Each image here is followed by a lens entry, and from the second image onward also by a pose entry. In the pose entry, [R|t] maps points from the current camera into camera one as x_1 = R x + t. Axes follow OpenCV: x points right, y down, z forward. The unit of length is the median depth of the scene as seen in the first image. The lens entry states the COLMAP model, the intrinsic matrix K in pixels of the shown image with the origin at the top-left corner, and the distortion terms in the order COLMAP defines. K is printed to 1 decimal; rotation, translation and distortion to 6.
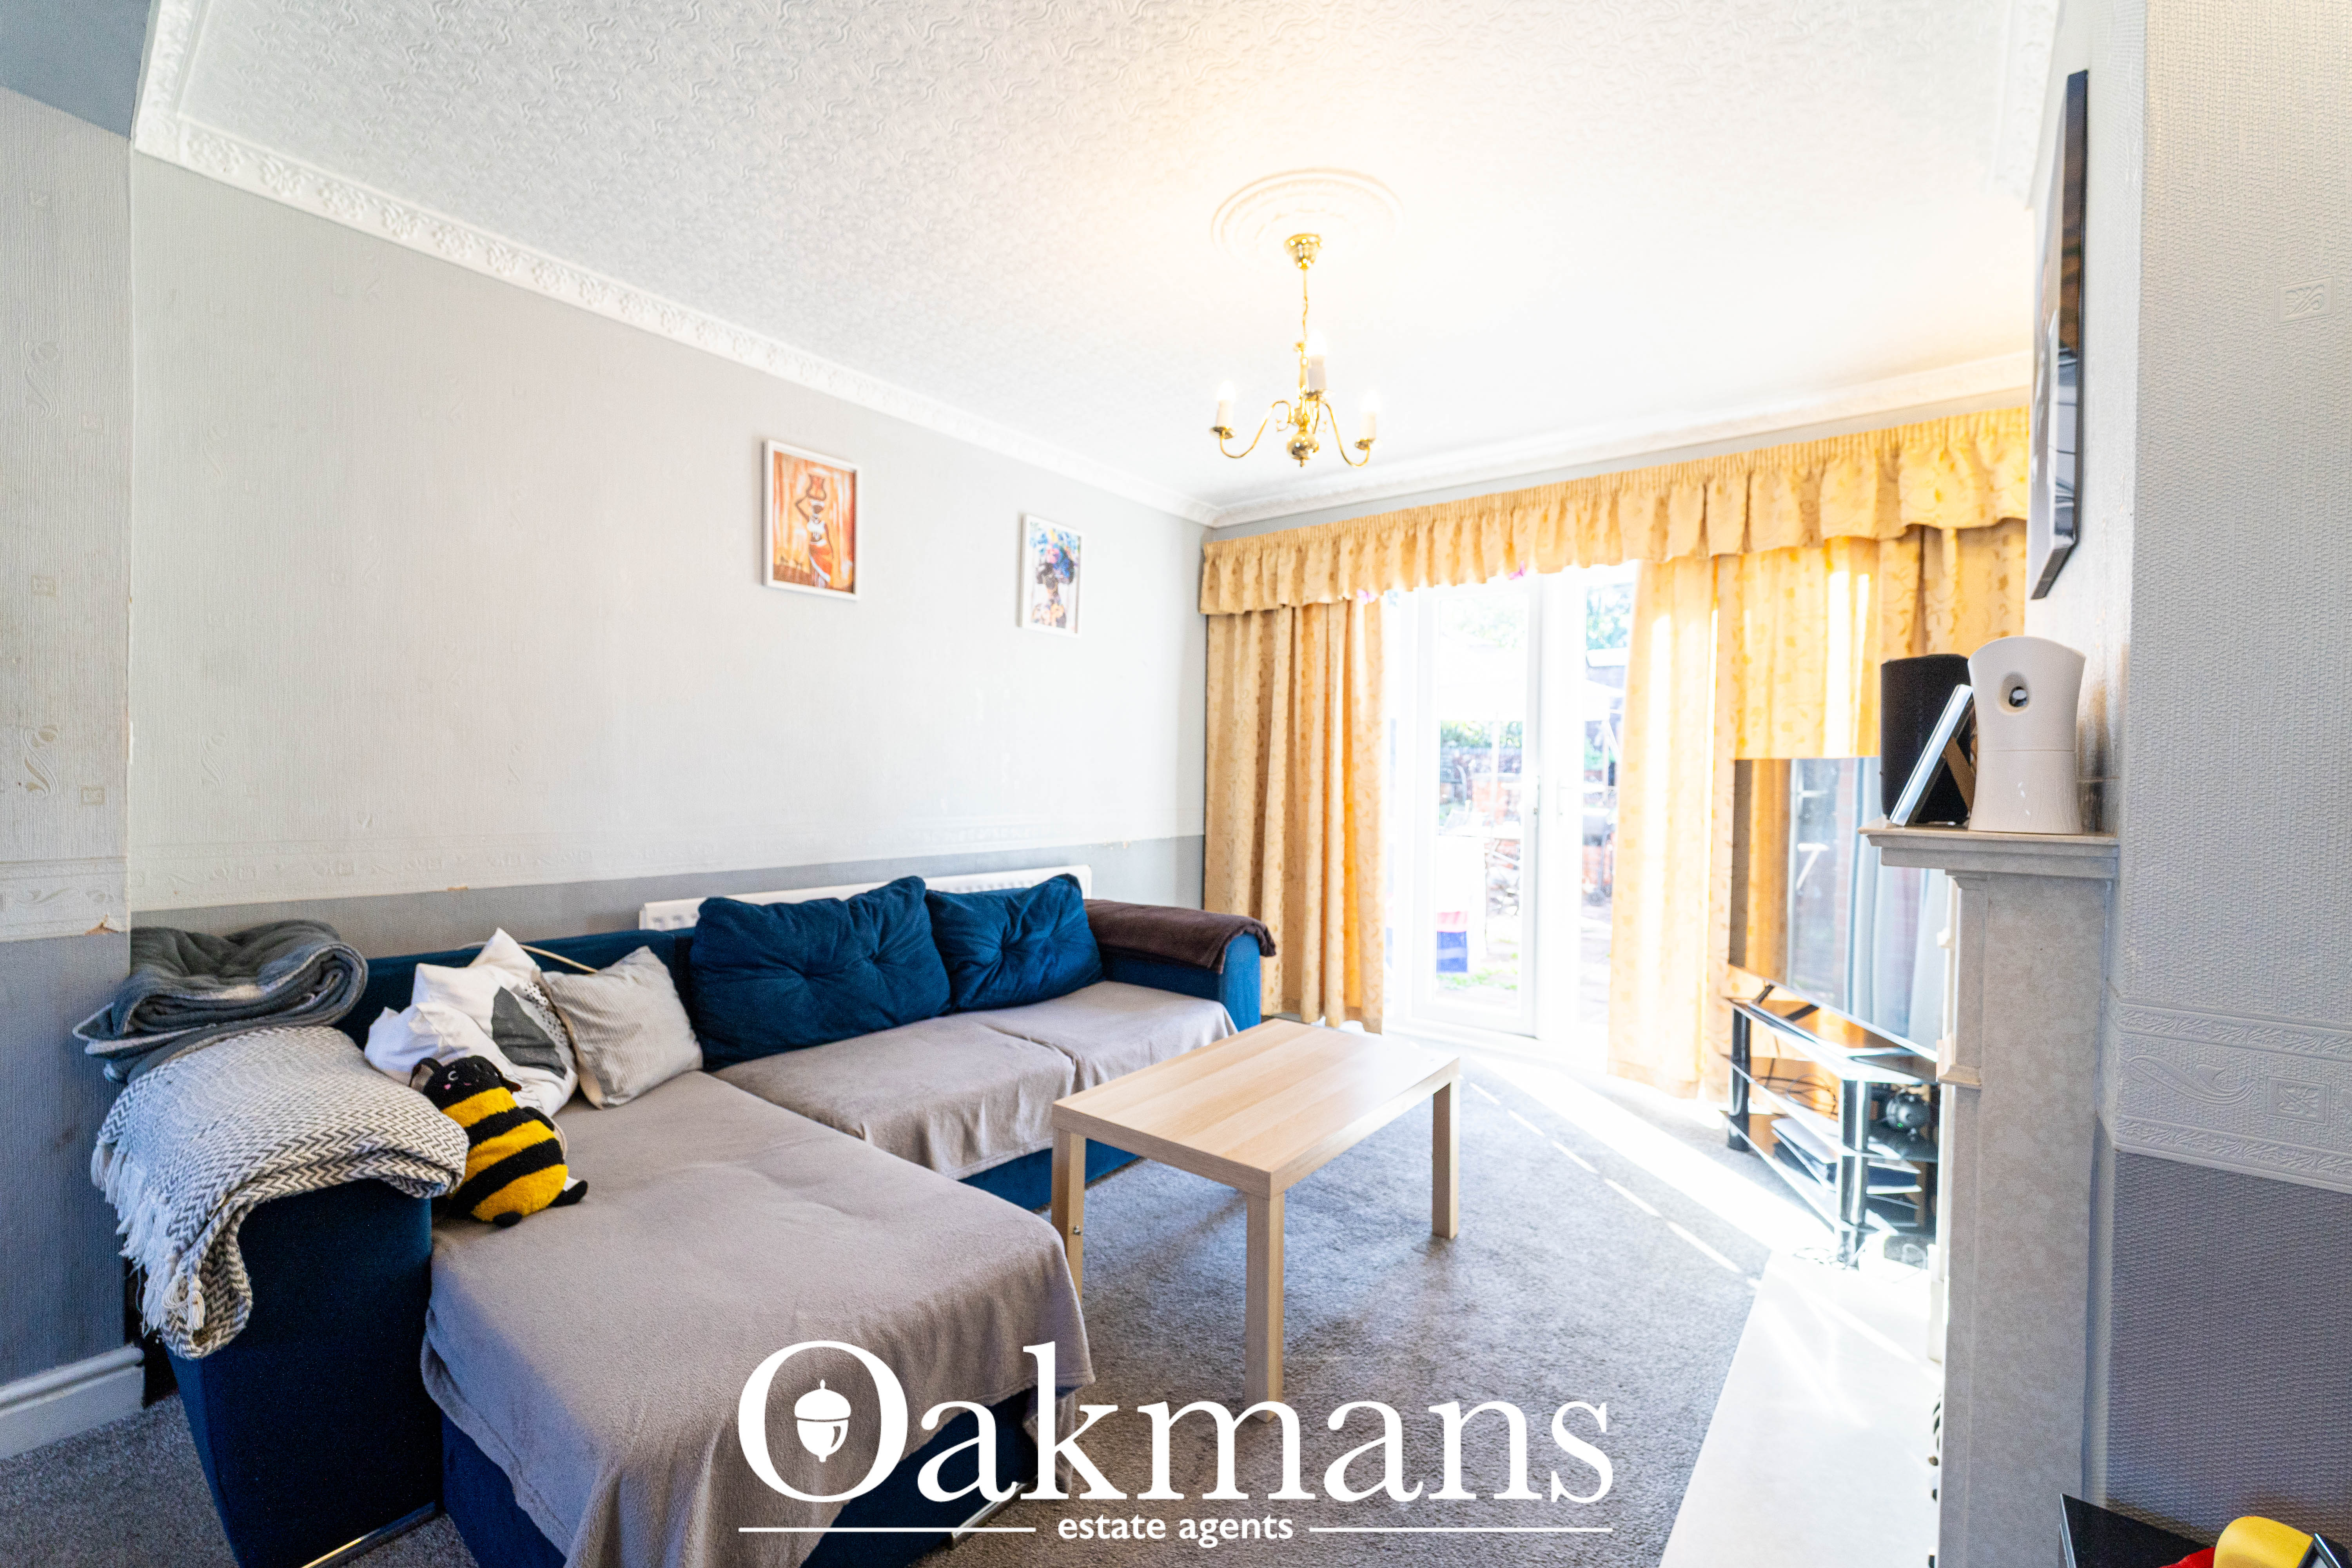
lens RADIAL K [[940.0, 0, 1178.8], [0, 940.0, 779.9], [0, 0, 1]] dist [0.002163, -0.000024]
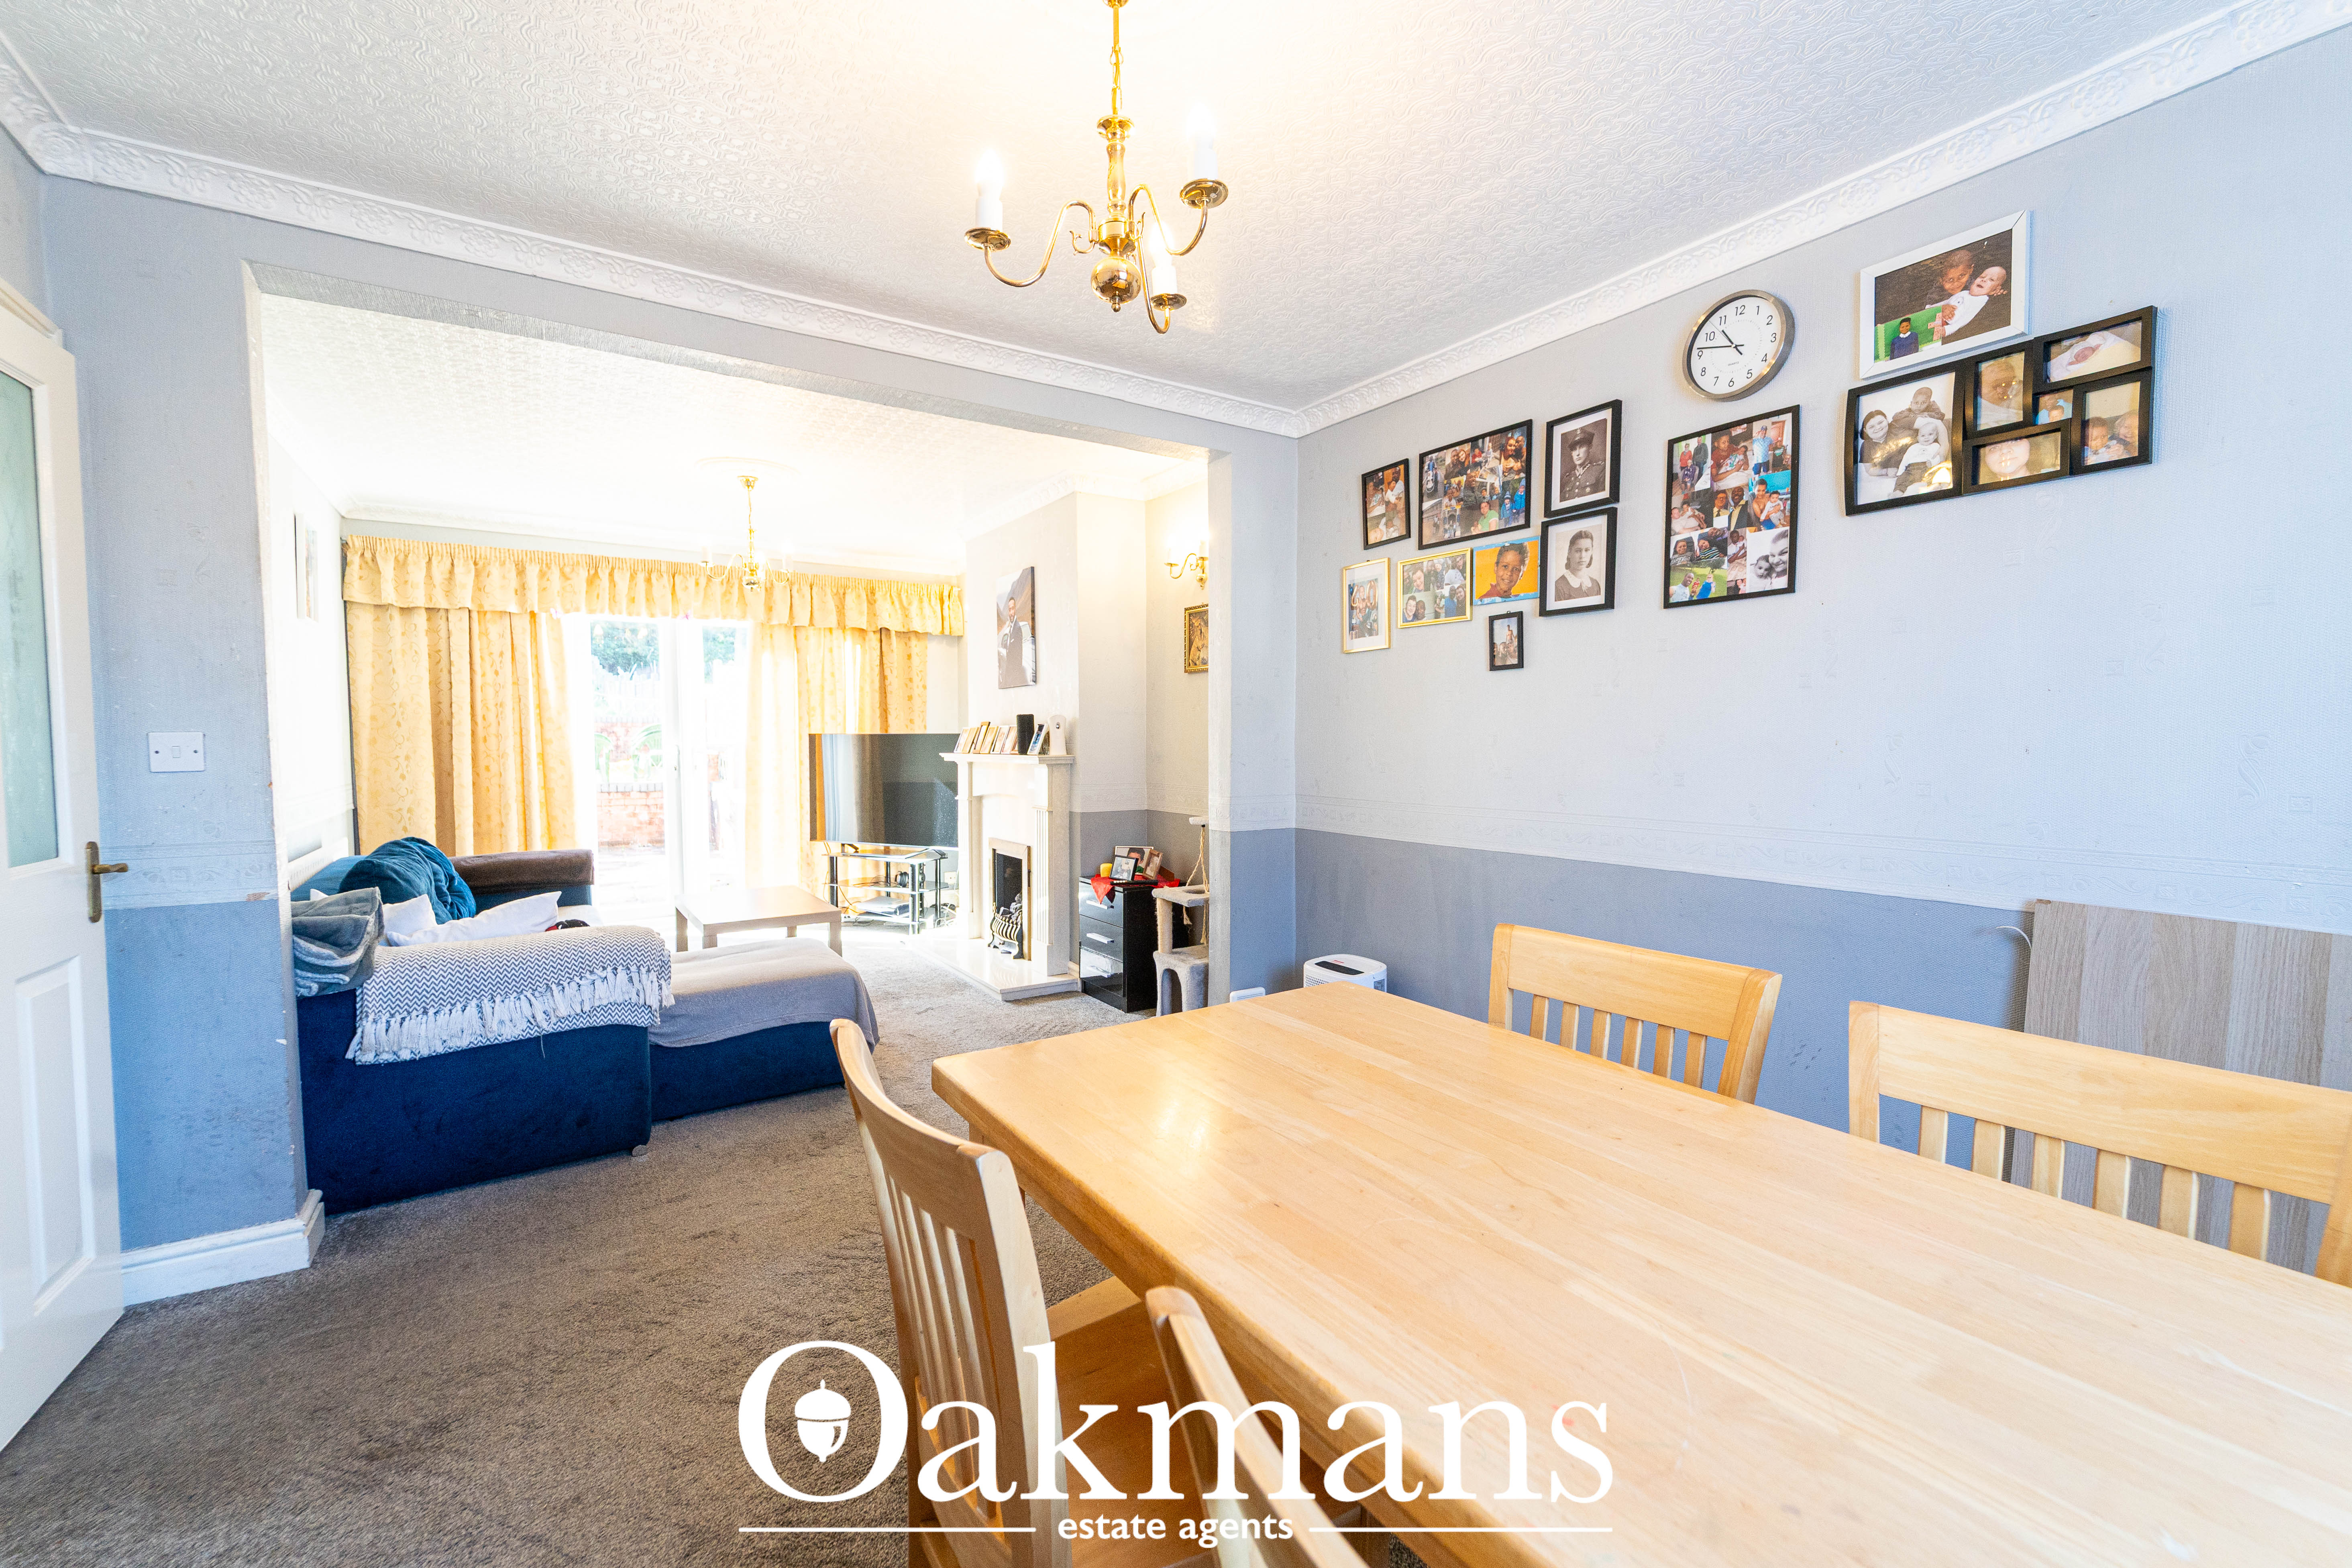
lens RADIAL K [[976.5, 0, 1183.4], [0, 976.5, 781.7], [0, 0, 1]] dist [0.003165, 0.000224]
pose [[0.306941, -0.062611, 0.949667, -1.062391], [0.020546, 0.998037, 0.059160, -0.025940], [-0.951507, 0.001353, 0.307625, -0.333394]]
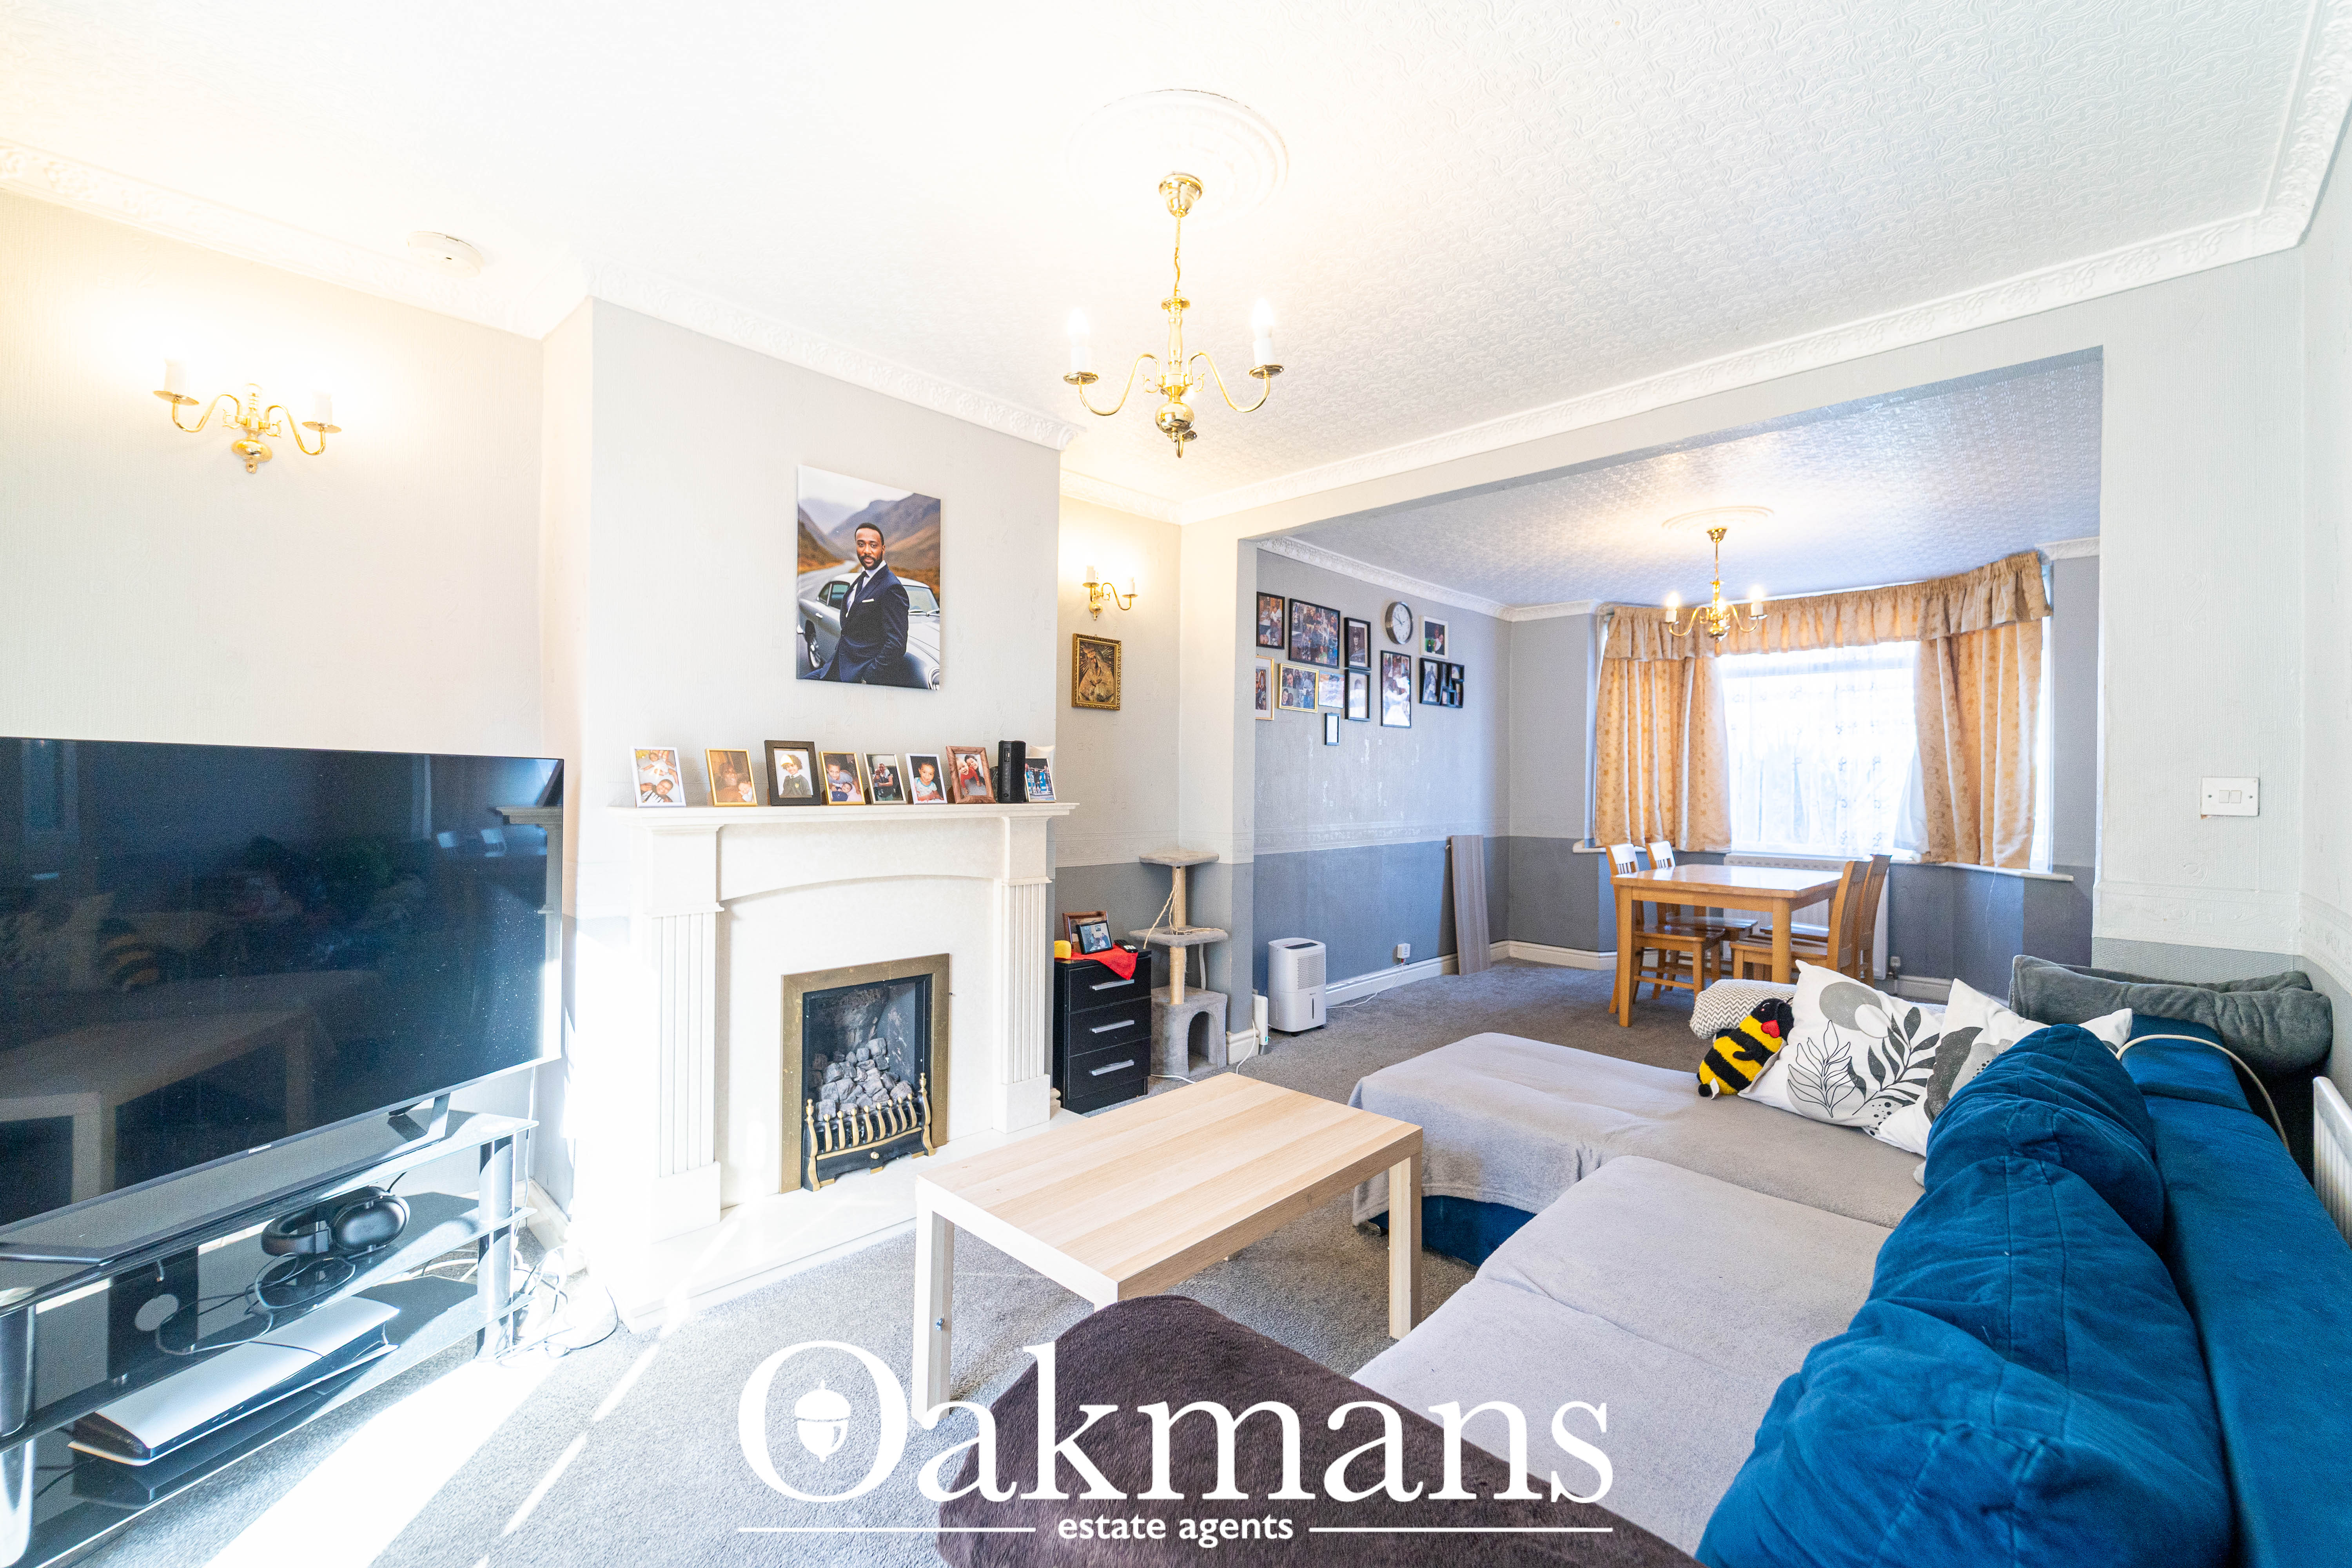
lens RADIAL K [[949.0, 0, 1180.0], [0, 949.0, 780.0], [0, 0, 1]] dist [0.000602, -0.000536]
pose [[-0.995107, -0.025160, 0.095550, 0.022350], [-0.024595, 0.999672, 0.007094, -0.017456], [-0.095697, 0.004709, -0.995399, 1.269736]]
